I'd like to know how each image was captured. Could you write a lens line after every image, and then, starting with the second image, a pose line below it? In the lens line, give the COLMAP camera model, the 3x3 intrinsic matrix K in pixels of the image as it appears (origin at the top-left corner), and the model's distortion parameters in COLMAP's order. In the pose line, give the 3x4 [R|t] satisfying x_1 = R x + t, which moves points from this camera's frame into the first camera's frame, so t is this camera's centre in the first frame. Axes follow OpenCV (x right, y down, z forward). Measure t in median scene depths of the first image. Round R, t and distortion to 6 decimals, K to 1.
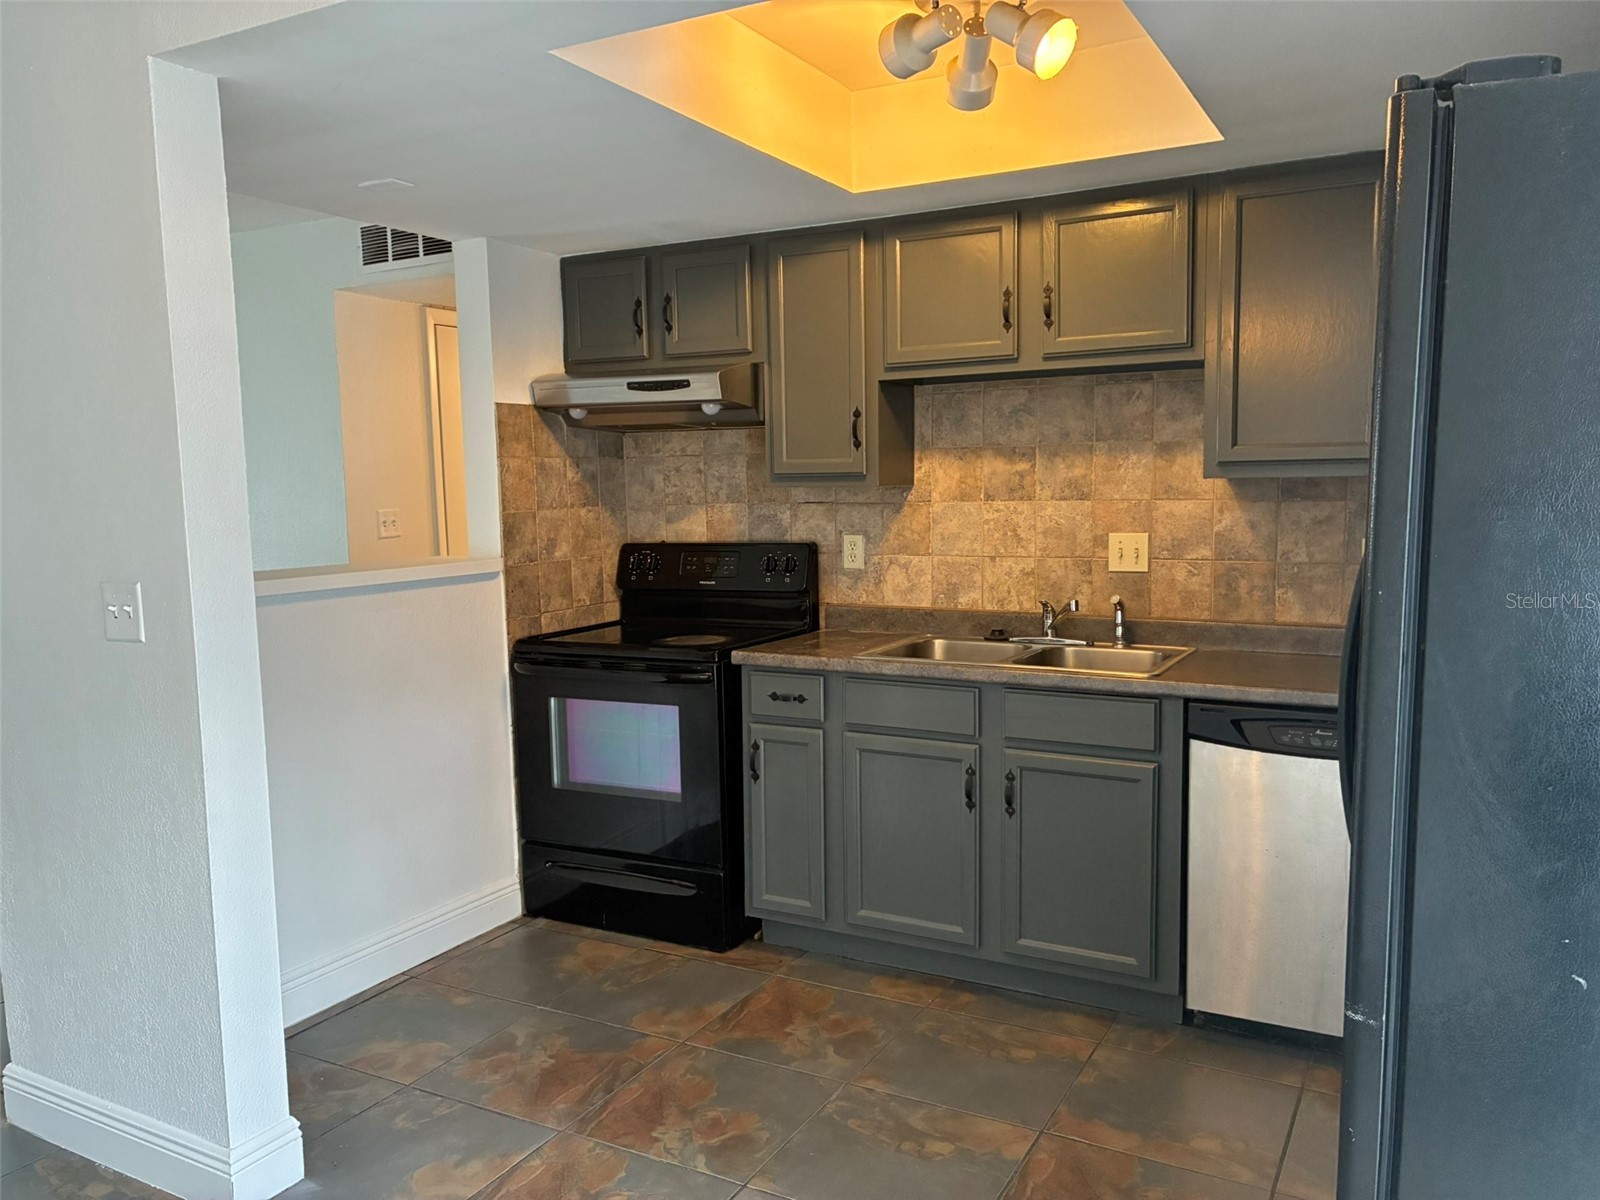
lens RADIAL K [[1192.3, 0, 796.3], [0, 1192.3, 611.9], [0, 0, 1]] dist [0.007313, -0.002384]
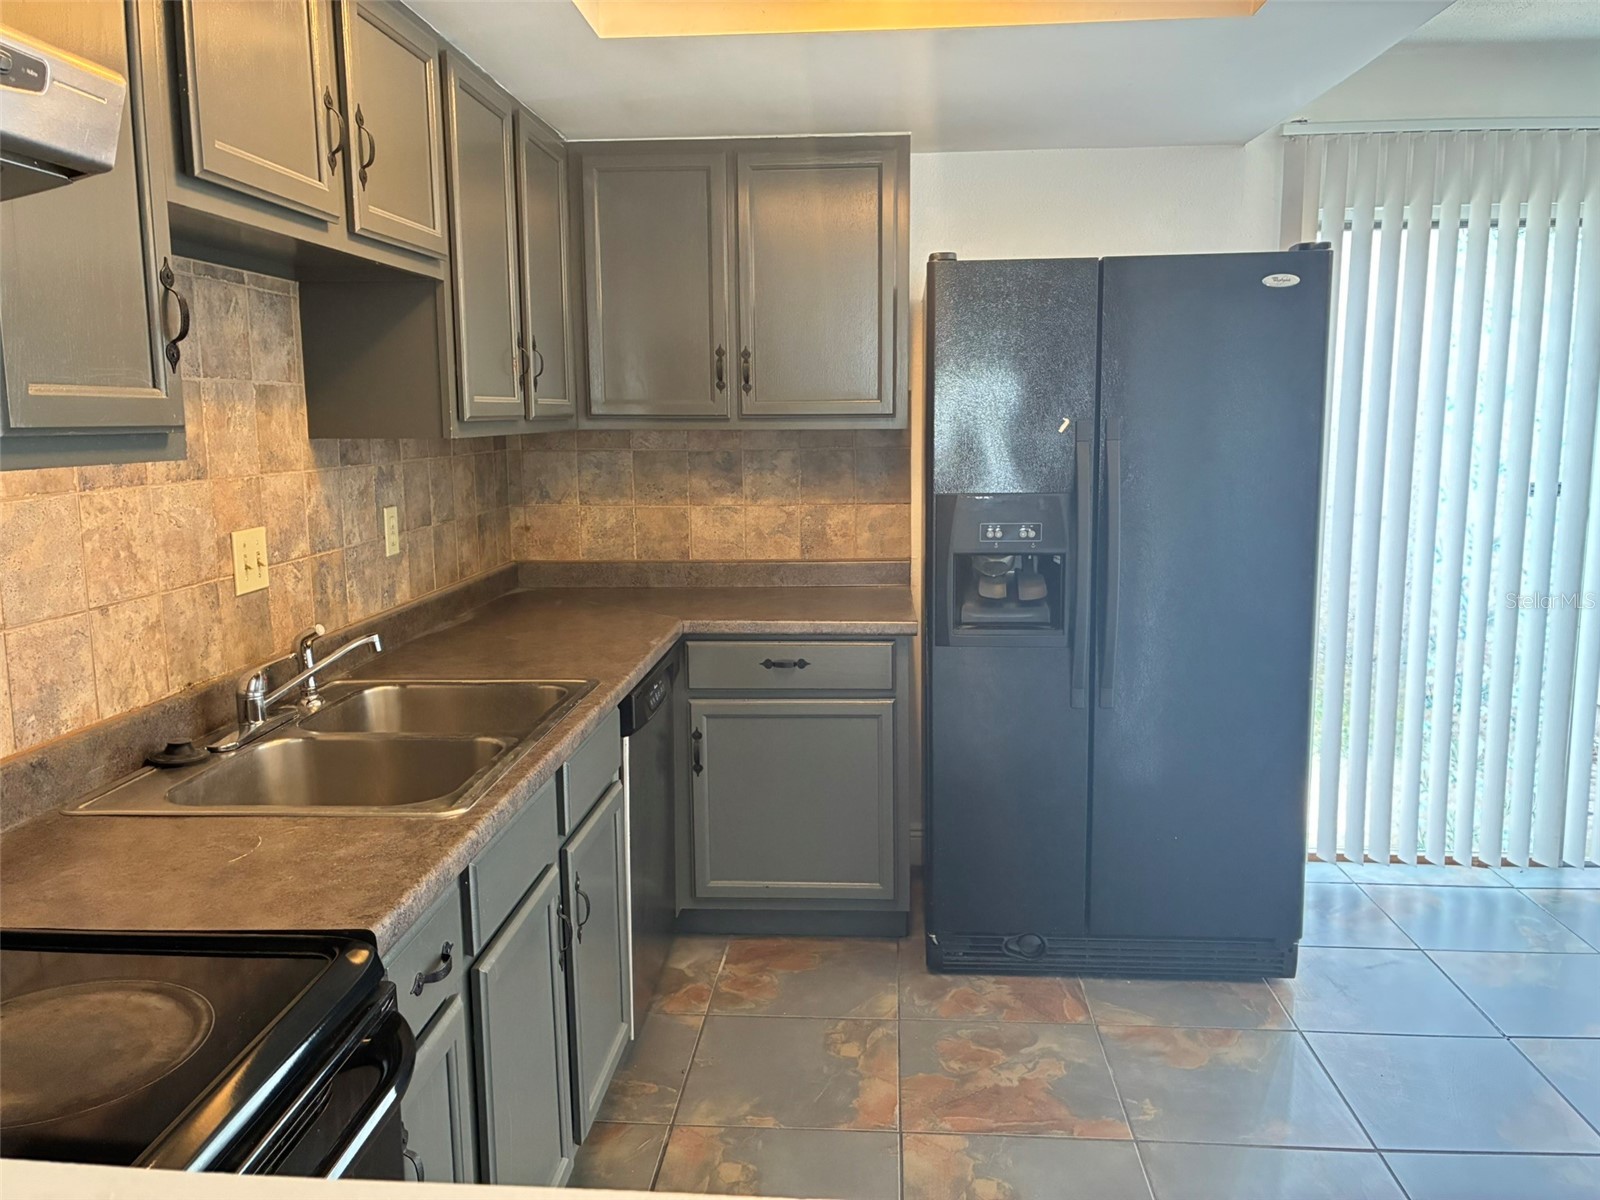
lens RADIAL K [[1225.3, 0, 804.9], [0, 1225.3, 603.6], [0, 0, 1]] dist [0.040594, -0.041431]
pose [[-0.420559, -0.120838, 0.899182, -0.421678], [0.108928, 0.977196, 0.182269, -0.113180], [-0.900703, 0.174600, -0.397806, 0.996215]]
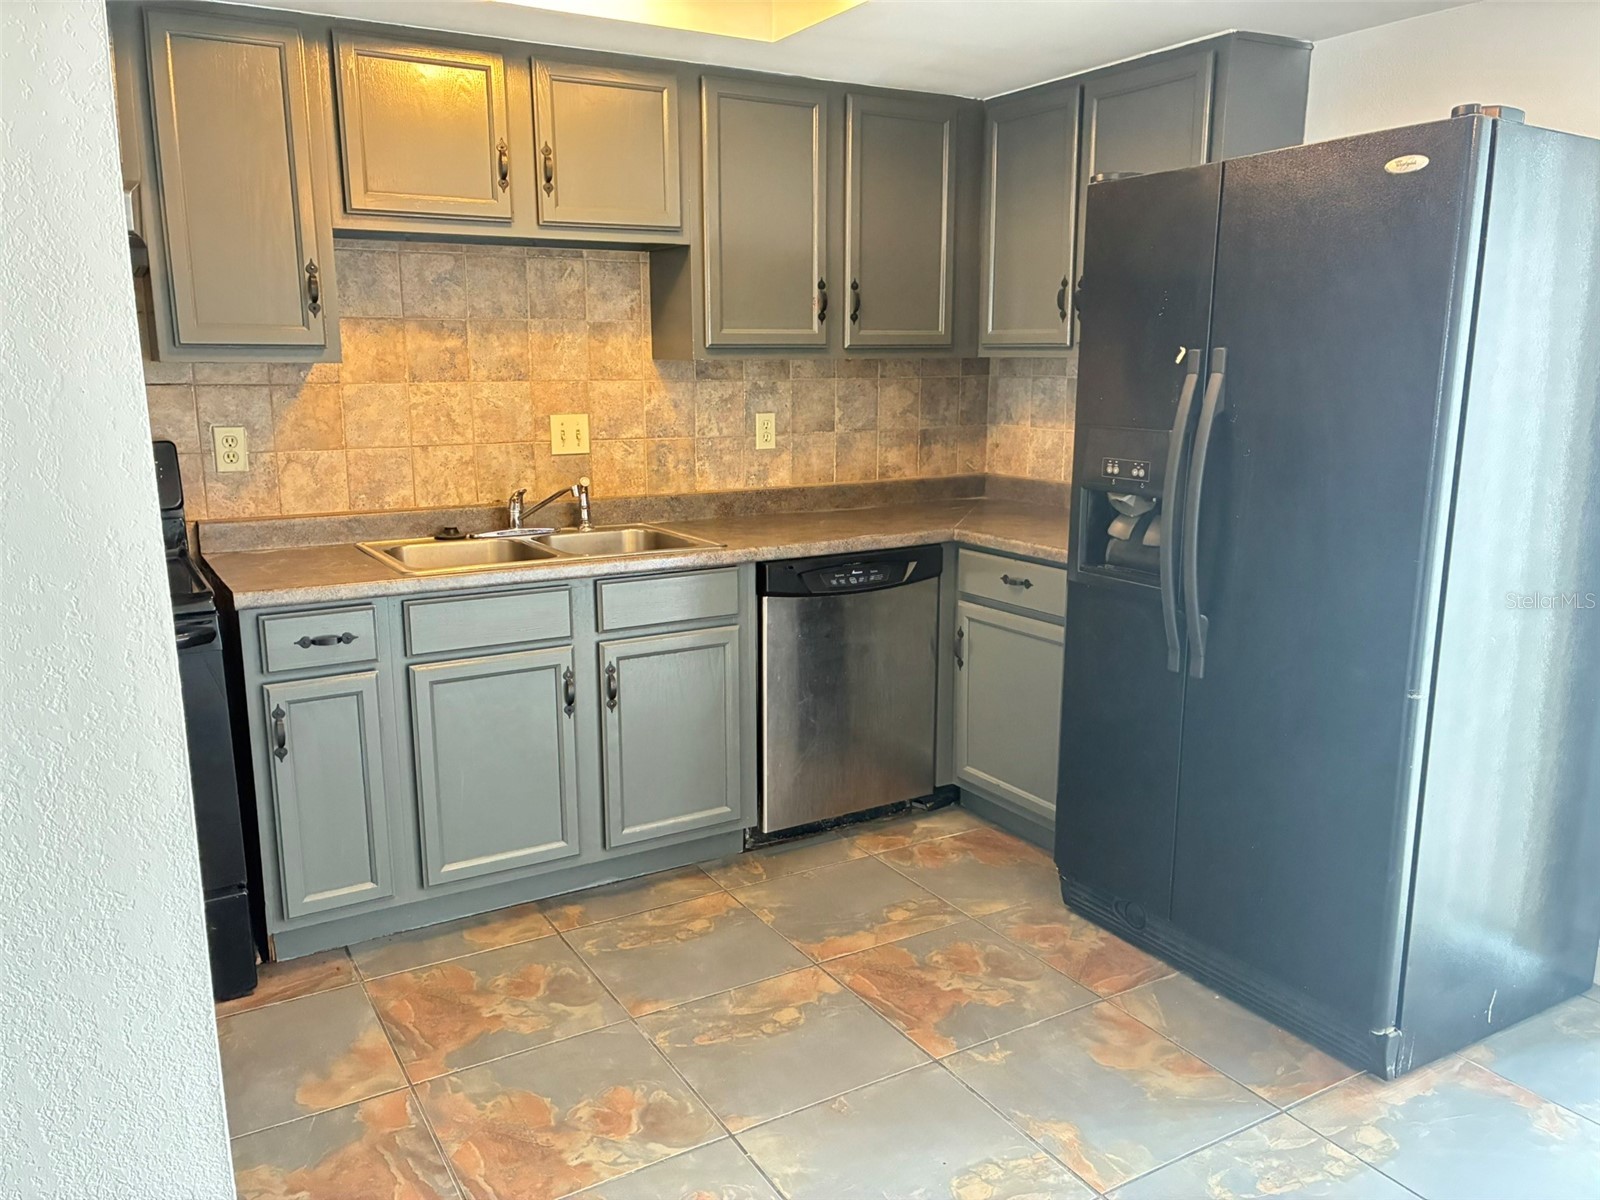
lens RADIAL K [[1207.8, 0, 792.1], [0, 1207.8, 615.5], [0, 0, 1]] dist [0.003704, -0.002507]
pose [[0.509840, -0.166677, 0.843968, -0.497579], [0.081910, 0.985999, 0.145246, -0.031995], [-0.856361, -0.004923, 0.516354, 0.322133]]
